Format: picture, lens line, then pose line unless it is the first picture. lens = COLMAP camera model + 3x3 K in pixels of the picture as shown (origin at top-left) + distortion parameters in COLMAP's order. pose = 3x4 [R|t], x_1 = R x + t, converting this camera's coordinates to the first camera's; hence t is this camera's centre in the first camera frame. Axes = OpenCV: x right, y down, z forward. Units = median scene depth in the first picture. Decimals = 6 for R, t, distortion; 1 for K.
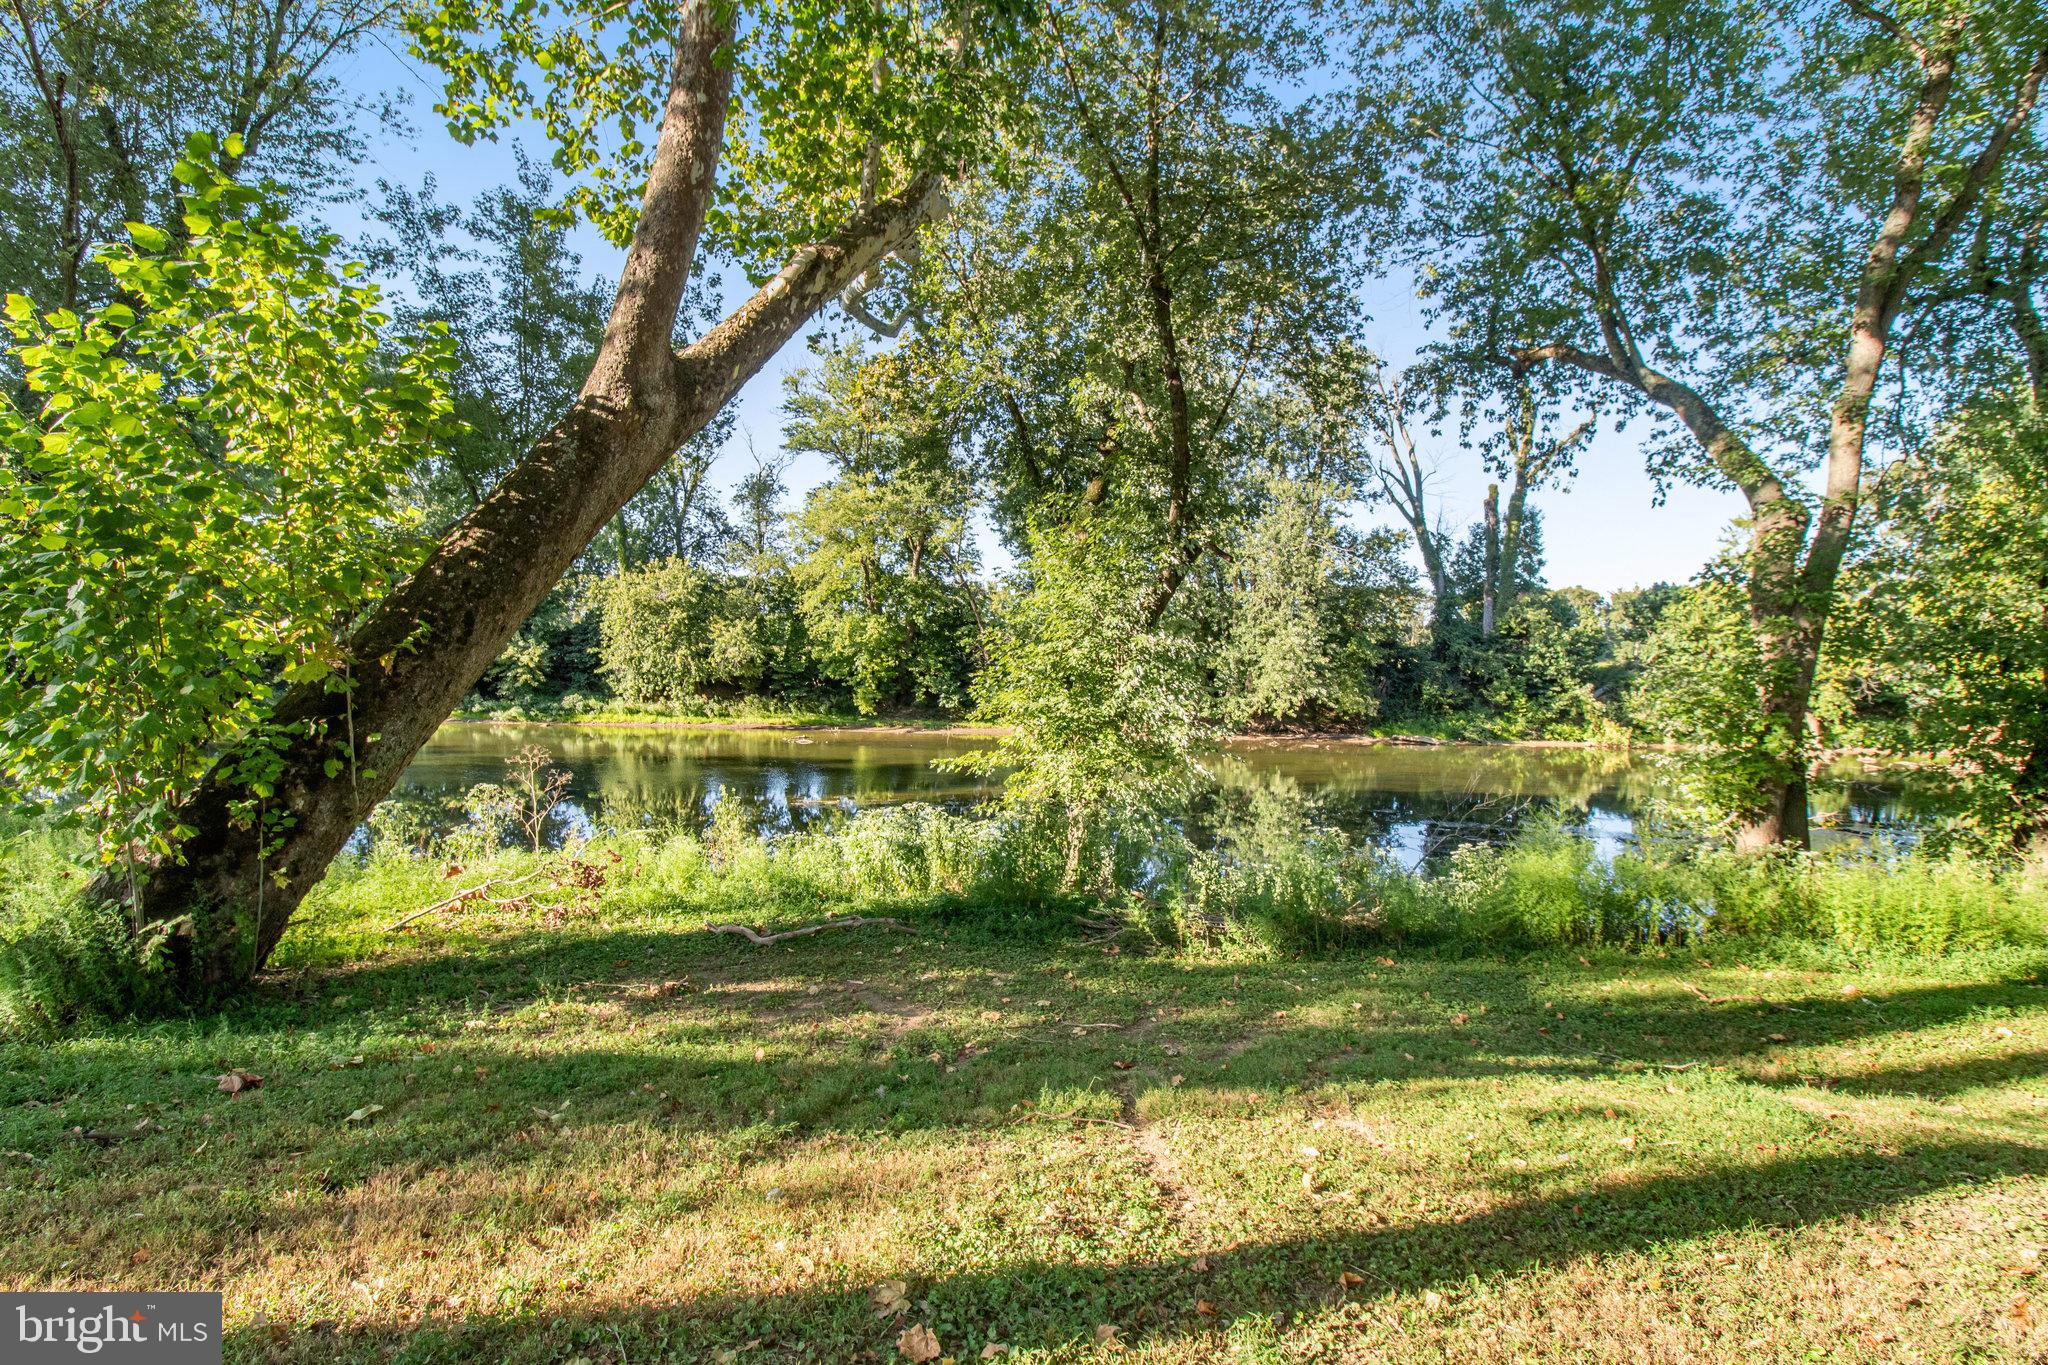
lens RADIAL K [[990.0, 0, 1106.5], [0, 990.0, 693.6], [0, 0, 1]] dist [0.031105, -0.018328]
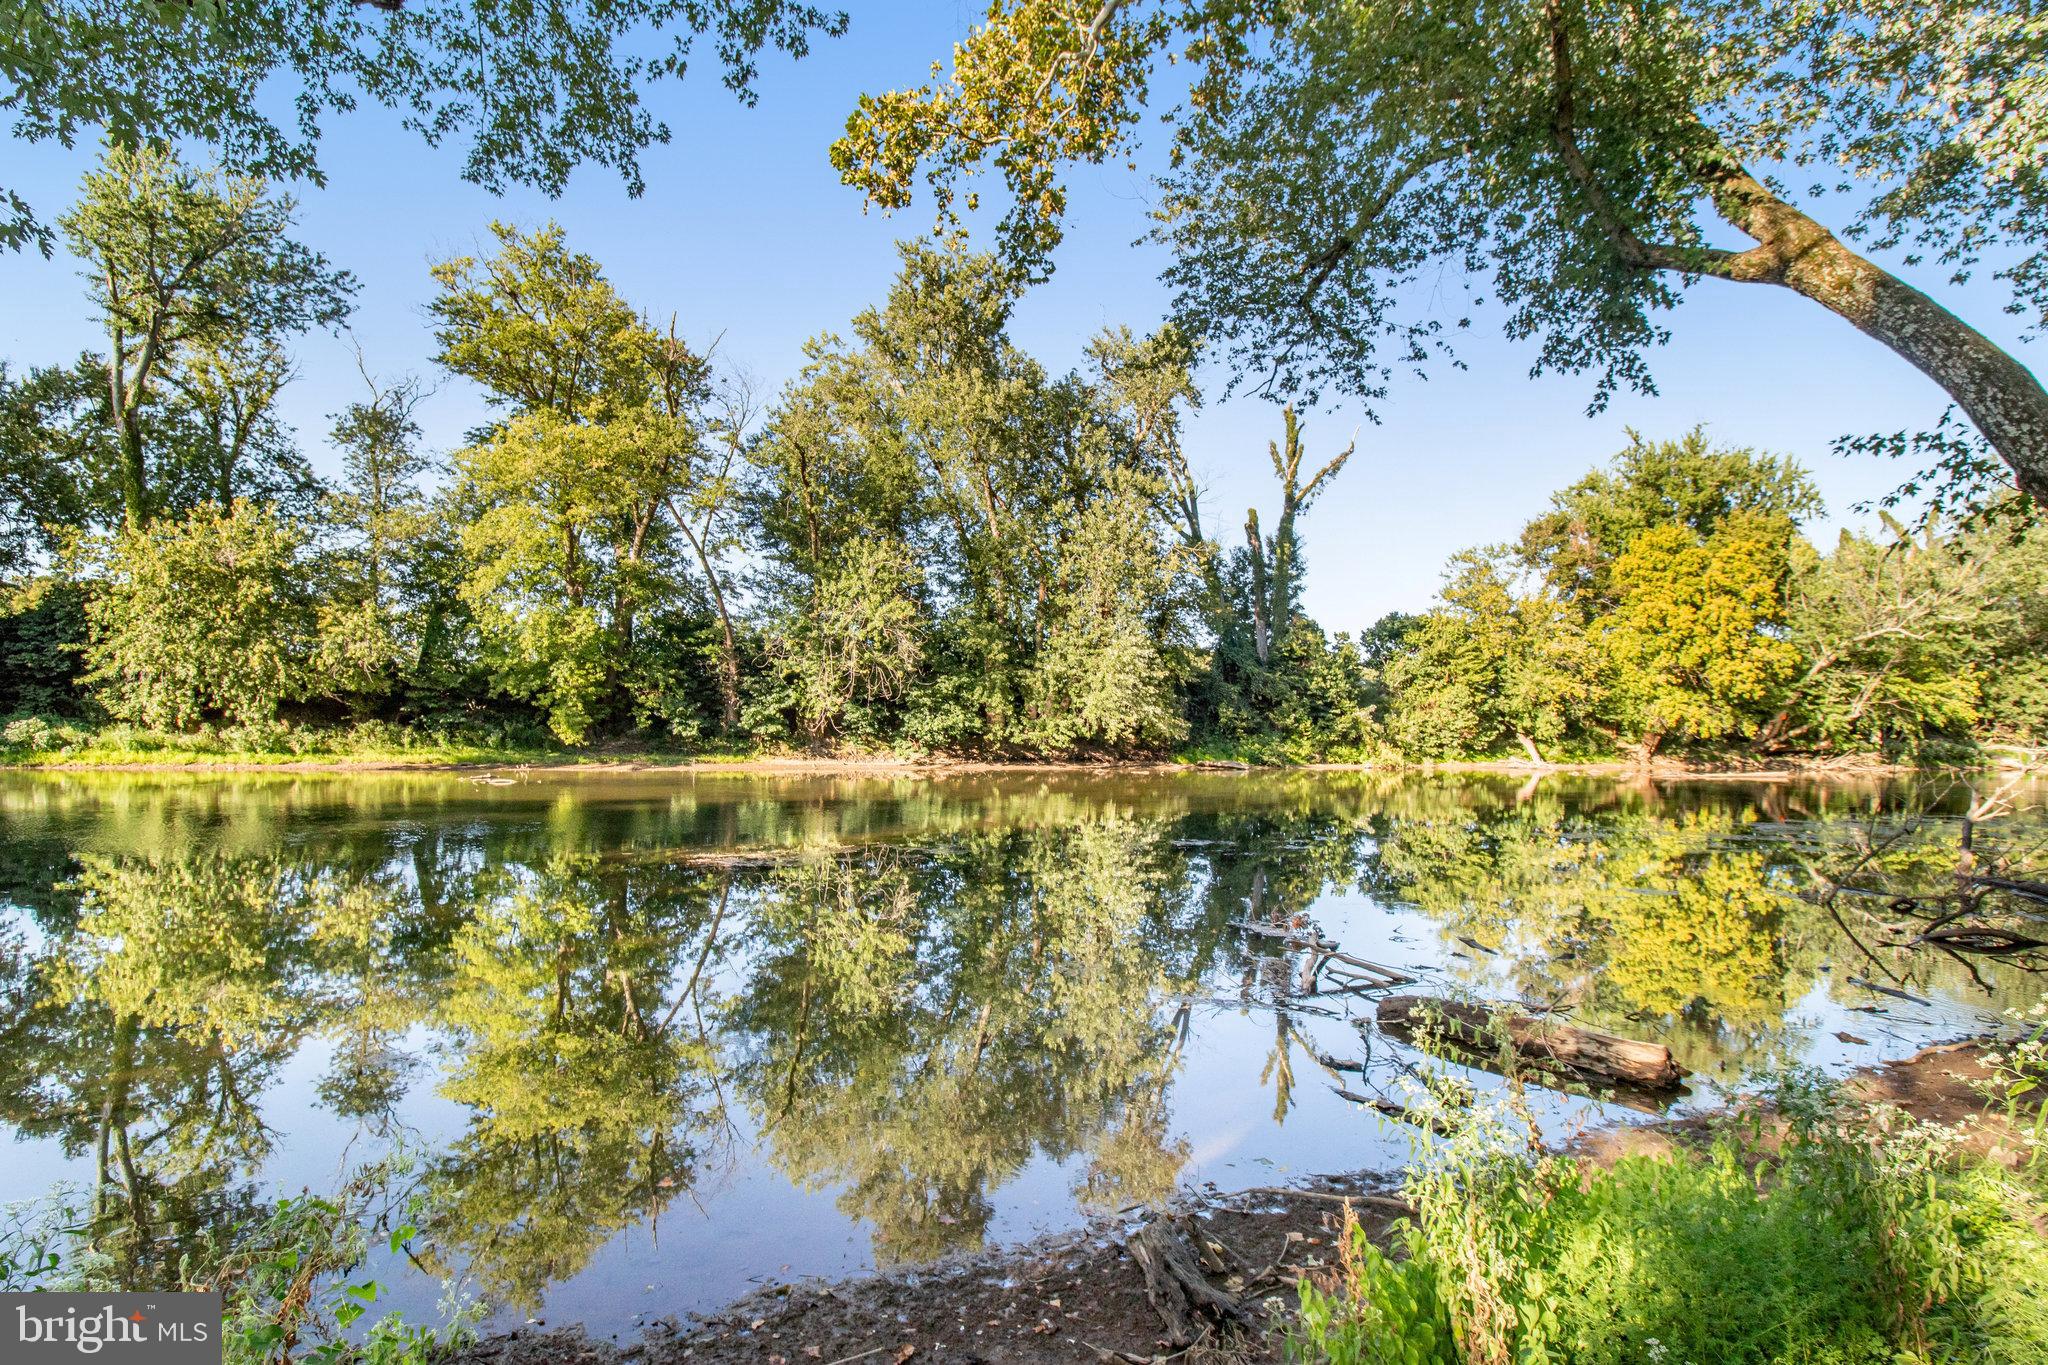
lens RADIAL K [[990.0, 0, 1106.5], [0, 990.0, 693.6], [0, 0, 1]] dist [0.031105, -0.018328]
pose [[0.927800, 0.002340, 0.373071, -0.144177], [0.015869, 0.998828, -0.045730, 0.021263], [-0.372741, 0.048349, 0.926675, 0.183718]]
